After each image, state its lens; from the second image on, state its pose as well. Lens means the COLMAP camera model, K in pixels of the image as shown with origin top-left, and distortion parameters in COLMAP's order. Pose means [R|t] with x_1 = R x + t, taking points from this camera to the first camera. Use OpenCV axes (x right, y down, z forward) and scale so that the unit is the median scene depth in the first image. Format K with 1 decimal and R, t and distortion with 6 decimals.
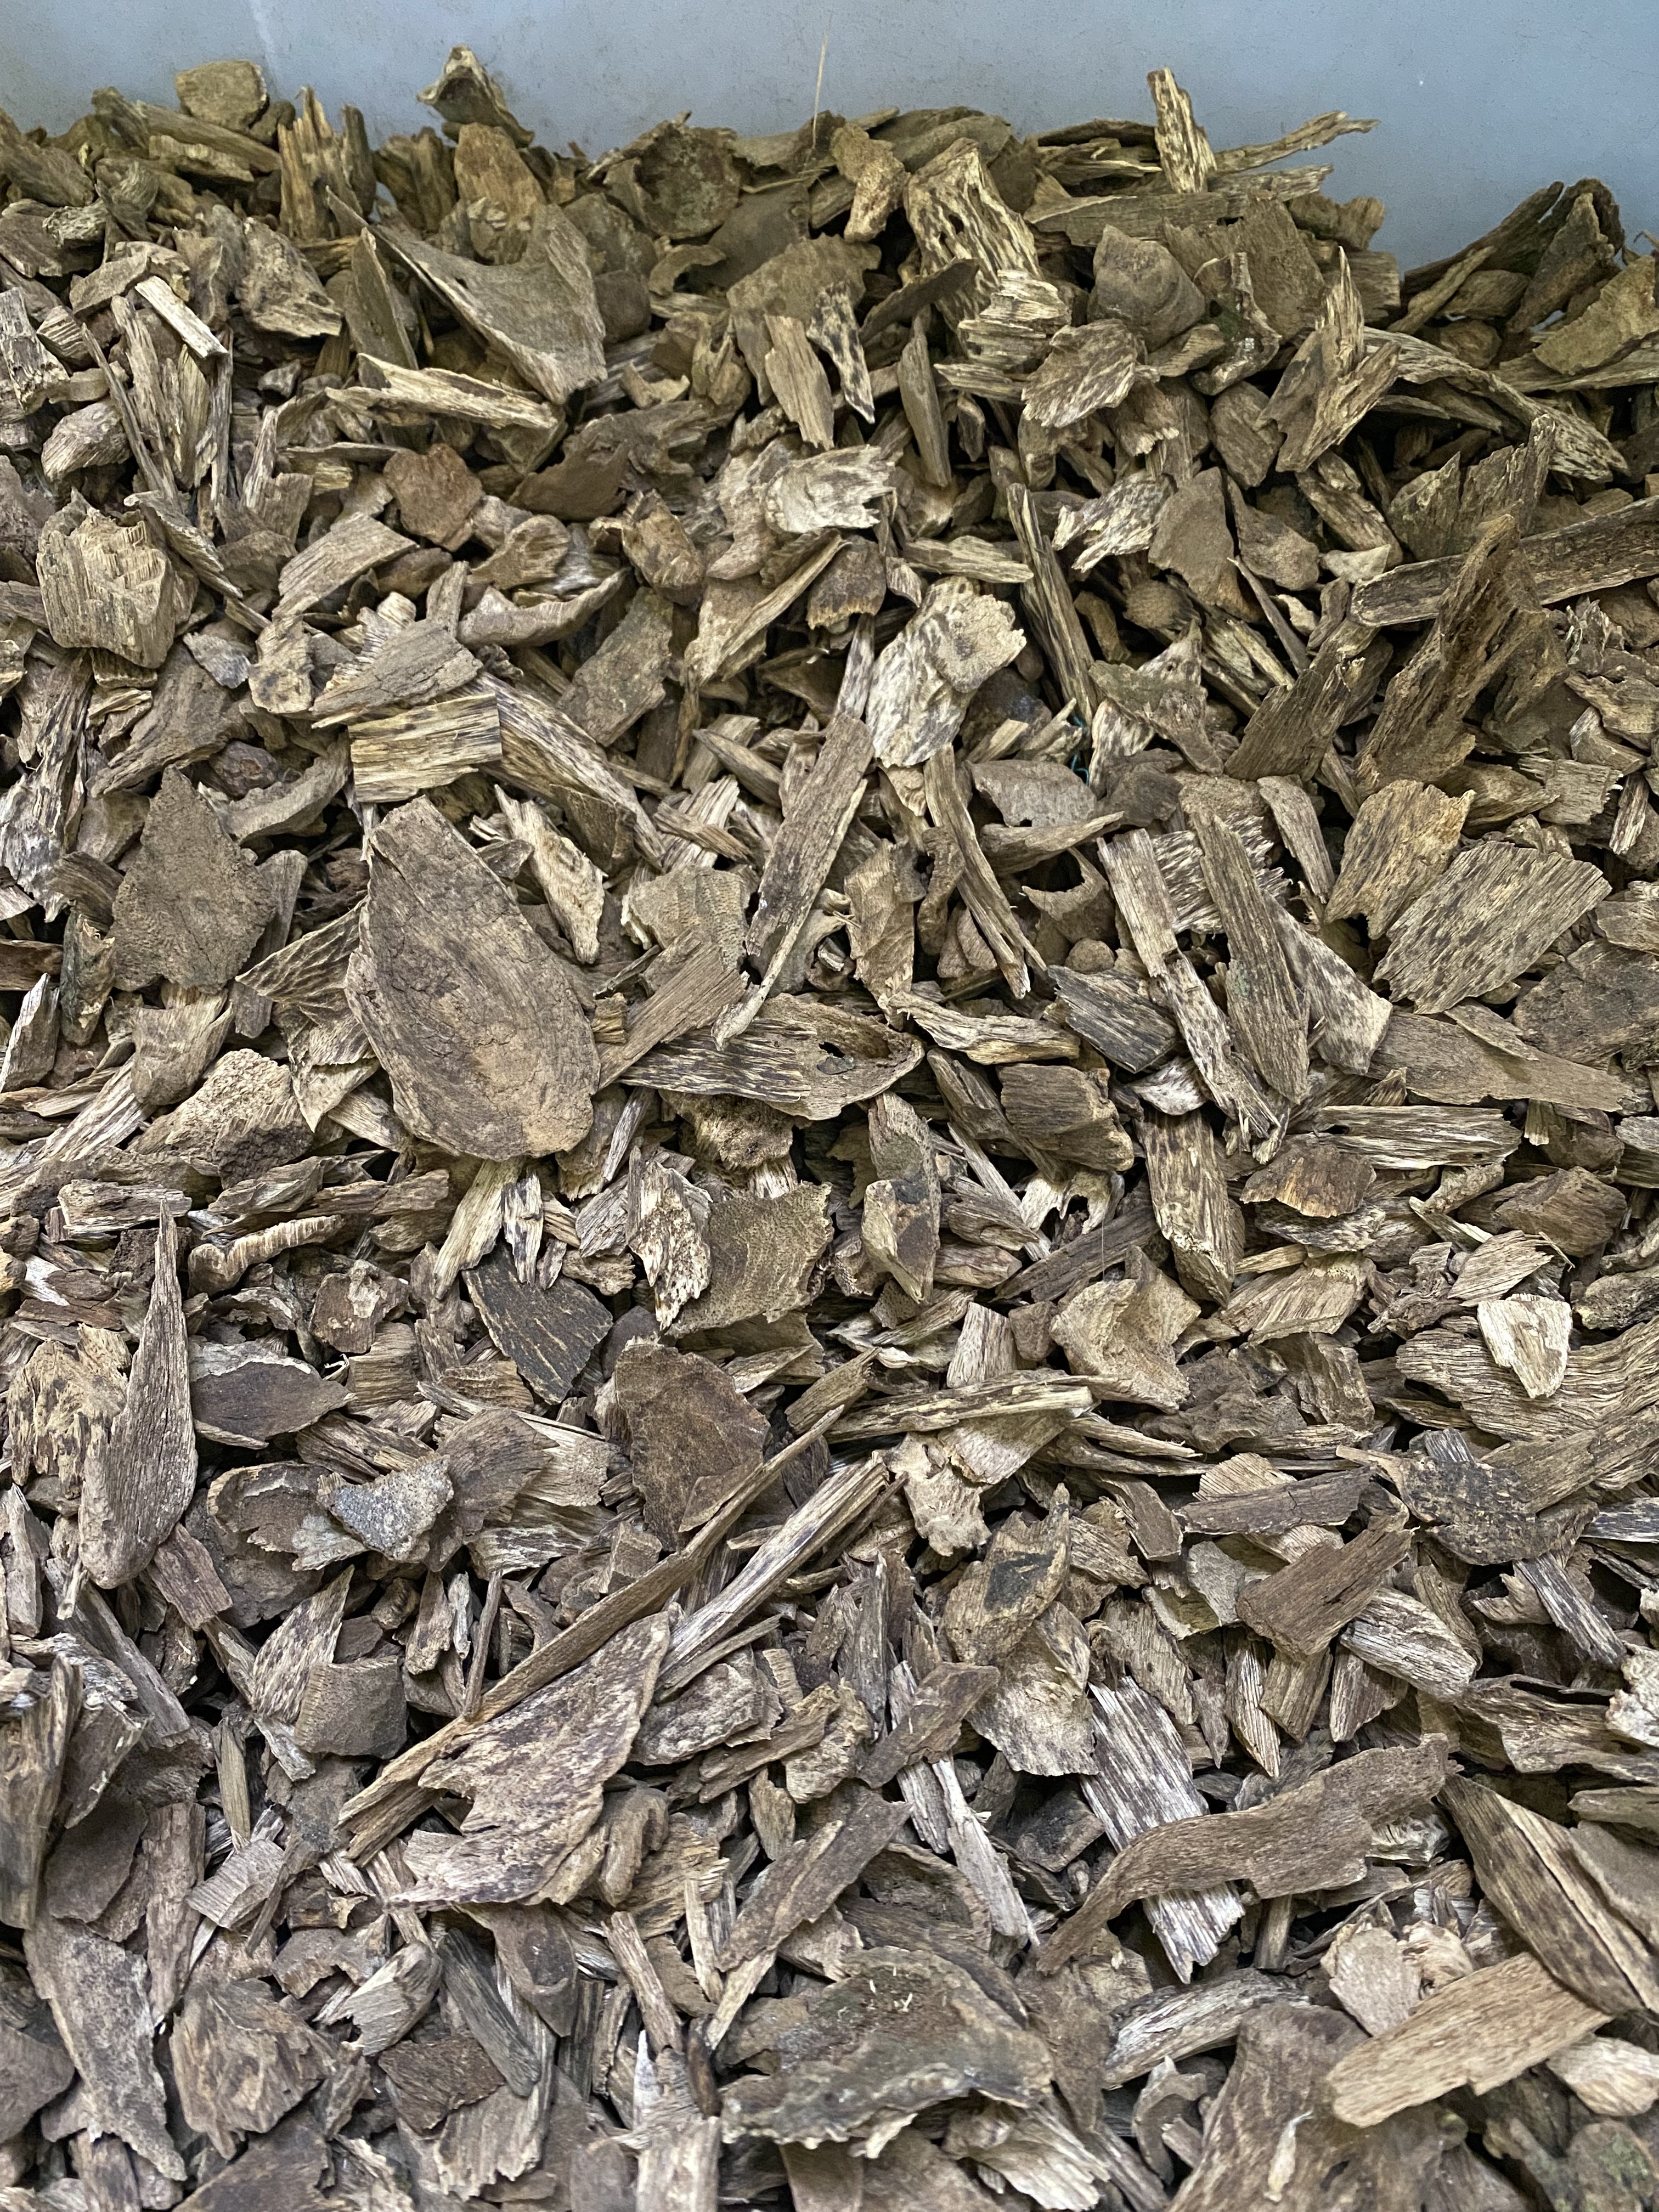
lens RADIAL K [[1667.9, 0, 834.1], [0, 1667.9, 1084.9], [0, 0, 1]] dist [-0.006511, -0.006621]
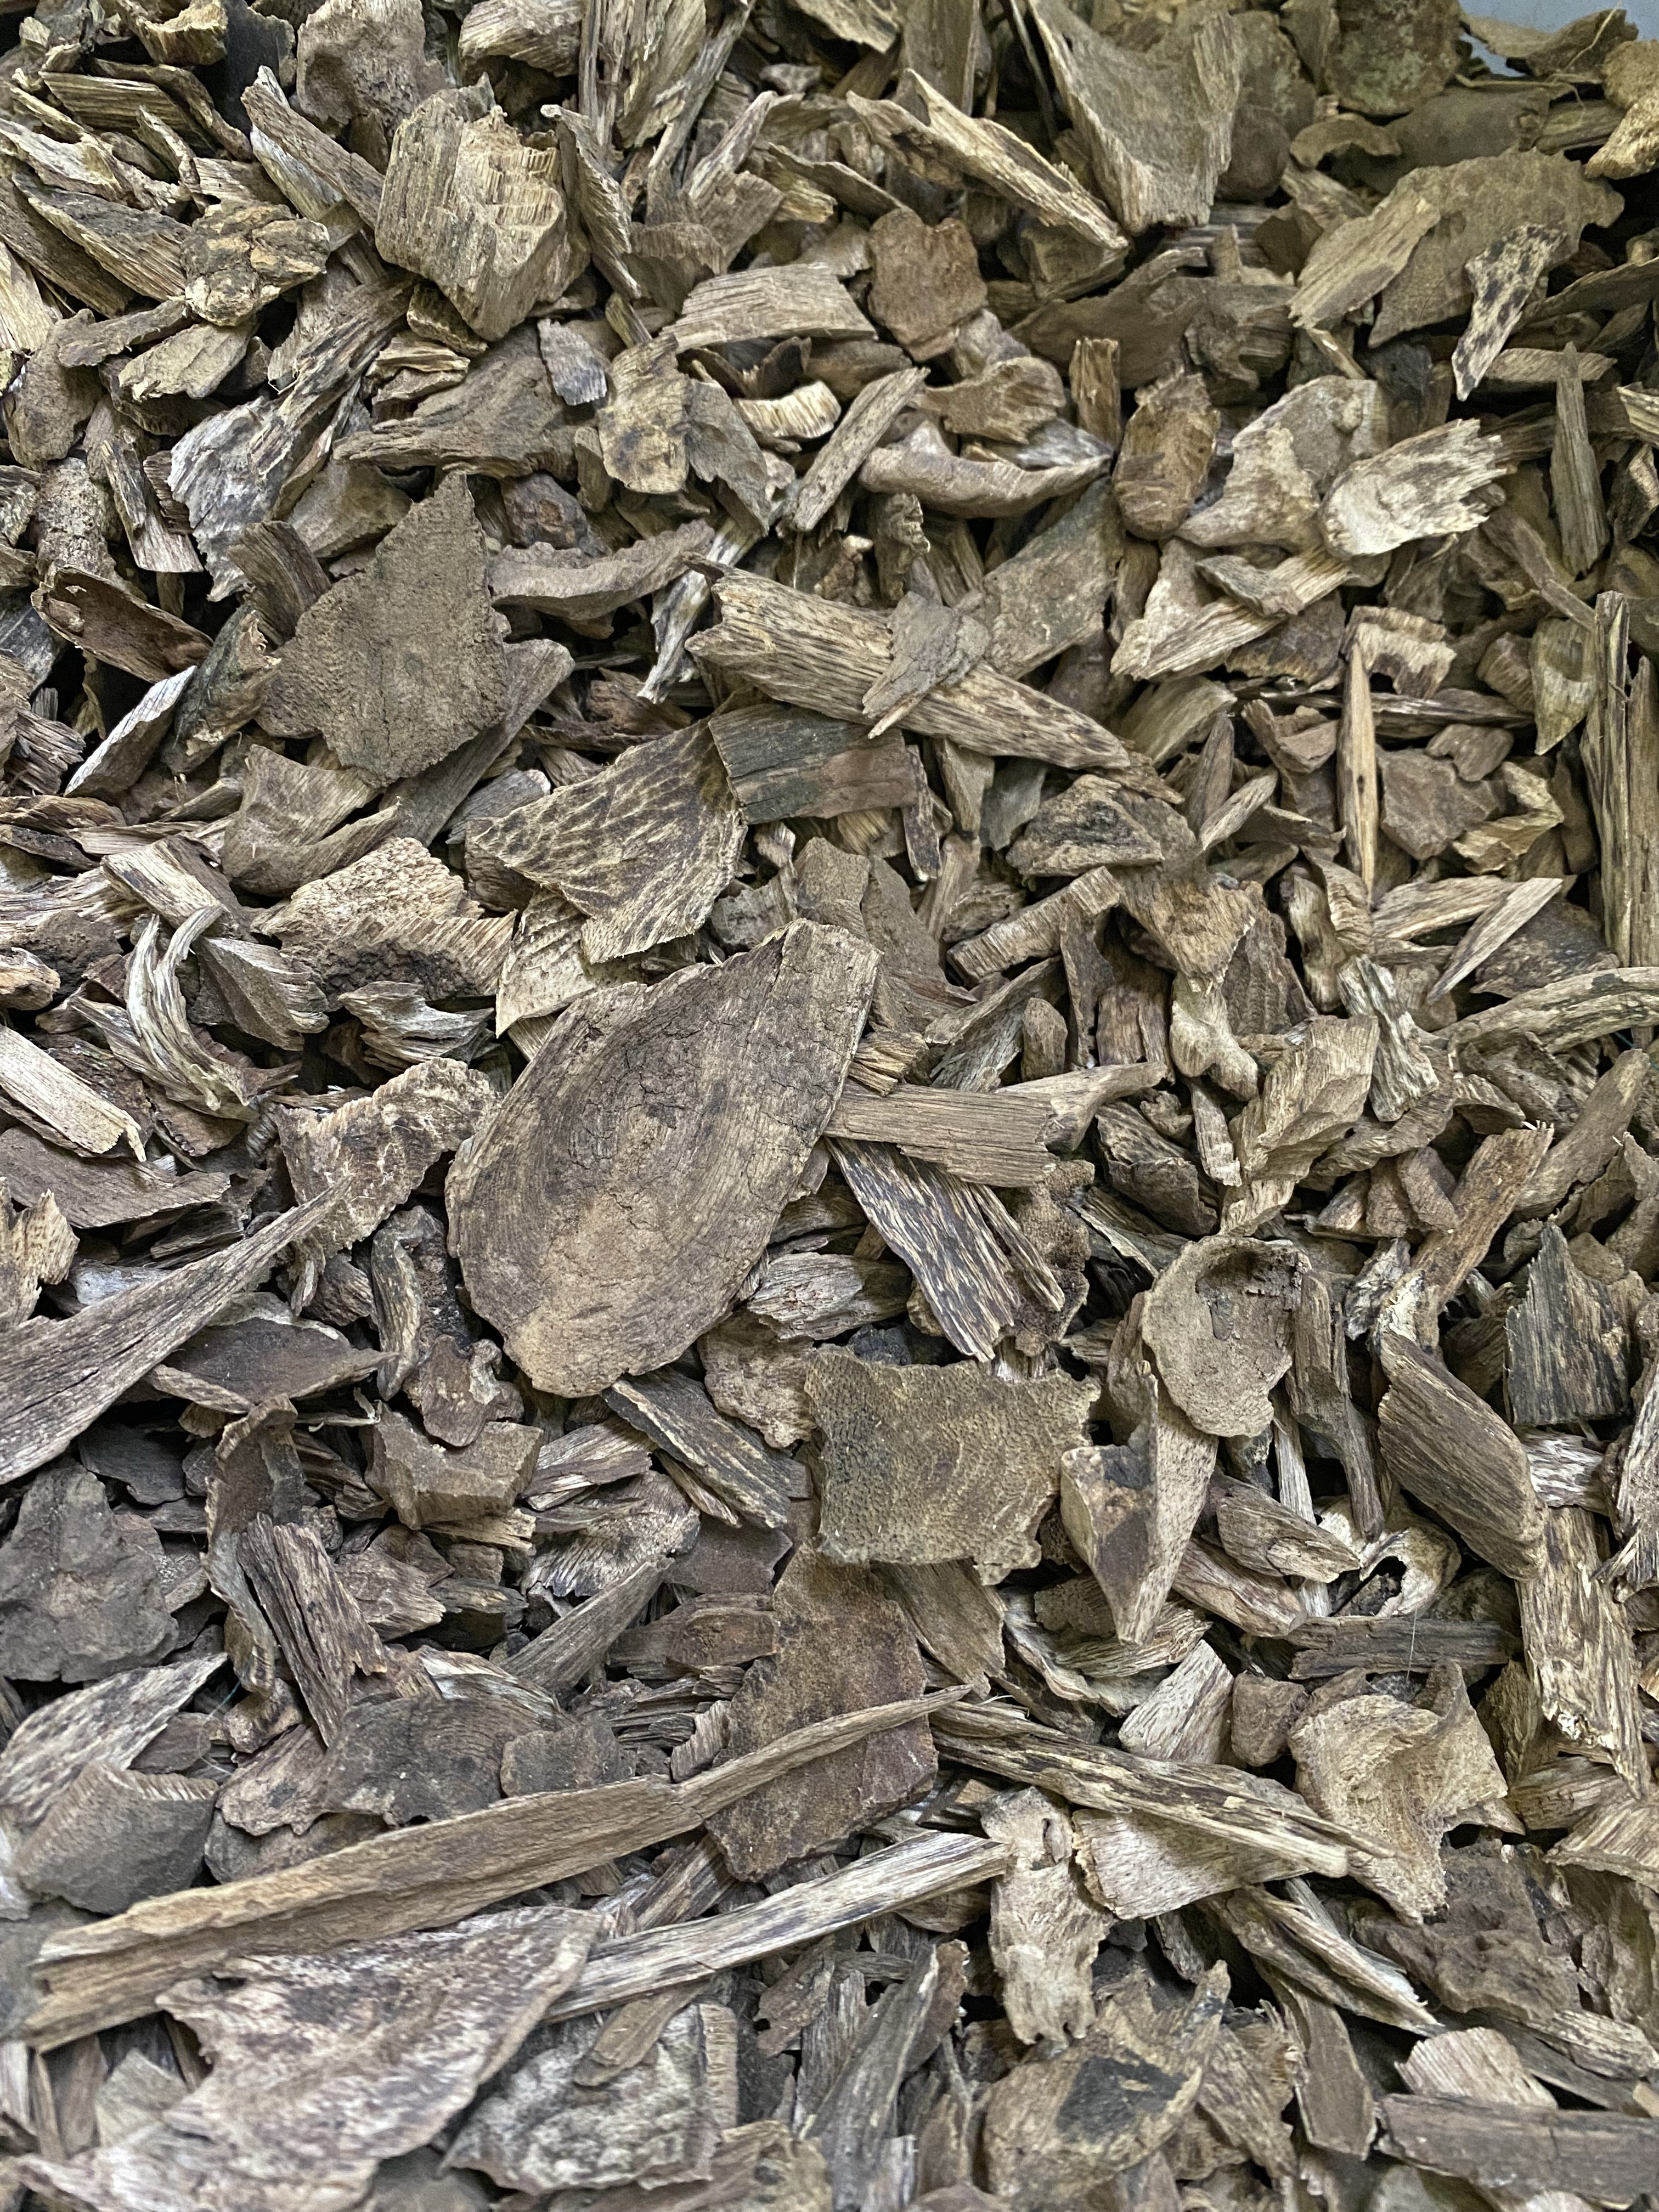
lens RADIAL K [[1667.9, 0, 819.7], [0, 1667.9, 1122.0], [0, 0, 1]] dist [-0.006511, -0.006621]
pose [[0.911592, 0.405884, -0.065251, -0.094275], [-0.405284, 0.913907, 0.022789, -0.015289], [0.068883, 0.005671, 0.997609, 0.299999]]
